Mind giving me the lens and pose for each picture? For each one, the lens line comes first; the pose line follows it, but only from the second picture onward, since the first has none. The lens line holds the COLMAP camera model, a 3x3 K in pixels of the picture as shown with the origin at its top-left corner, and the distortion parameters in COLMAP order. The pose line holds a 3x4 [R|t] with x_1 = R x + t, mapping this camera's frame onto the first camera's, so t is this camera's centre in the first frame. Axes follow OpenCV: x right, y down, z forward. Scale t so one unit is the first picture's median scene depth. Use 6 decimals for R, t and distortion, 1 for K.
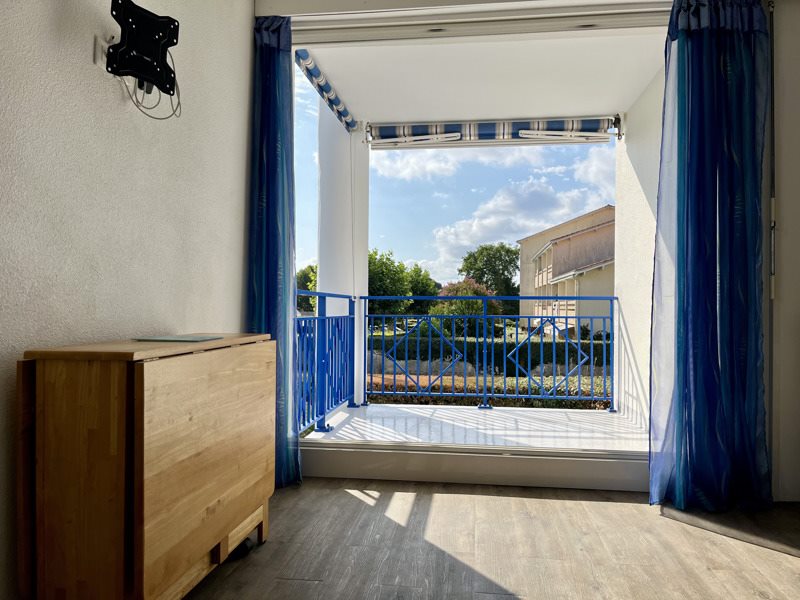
lens RADIAL K [[611.2, 0, 400.0], [0, 611.2, 300.0], [0, 0, 1]] dist [0.010517, -0.000930]
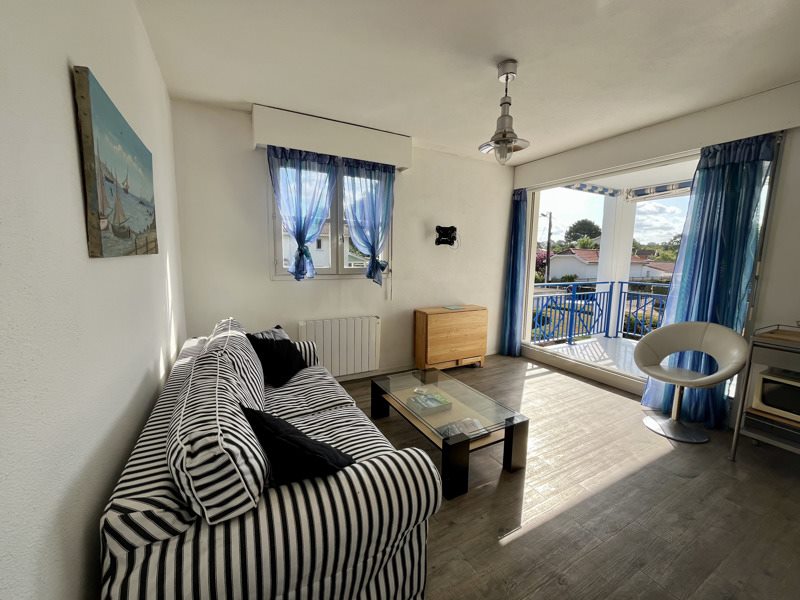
lens RADIAL K [[321.8, 0, 400.0], [0, 321.8, 300.0], [0, 0, 1]] dist [-0.000169, -0.000010]
pose [[0.582075, 0.099175, -0.807064, 0.369668], [0.007207, 0.991866, 0.127082, -0.084979], [0.813103, -0.079788, 0.576626, -0.158105]]
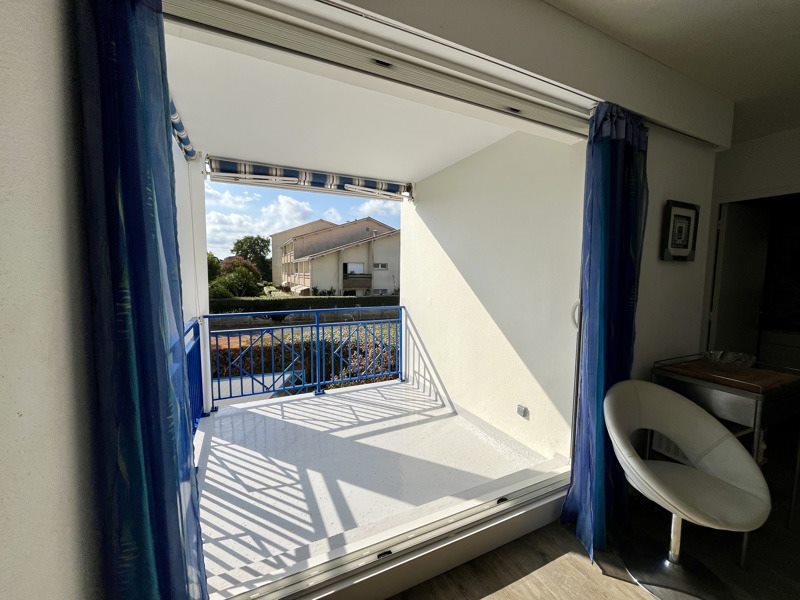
lens RADIAL K [[327.5, 0, 400.0], [0, 327.5, 300.0], [0, 0, 1]] dist [-0.000338, -0.000211]
pose [[0.840197, -0.044803, 0.540428, -0.089433], [-0.007833, 0.995474, 0.094706, -0.095209], [-0.542225, -0.083805, 0.836043, 0.323506]]
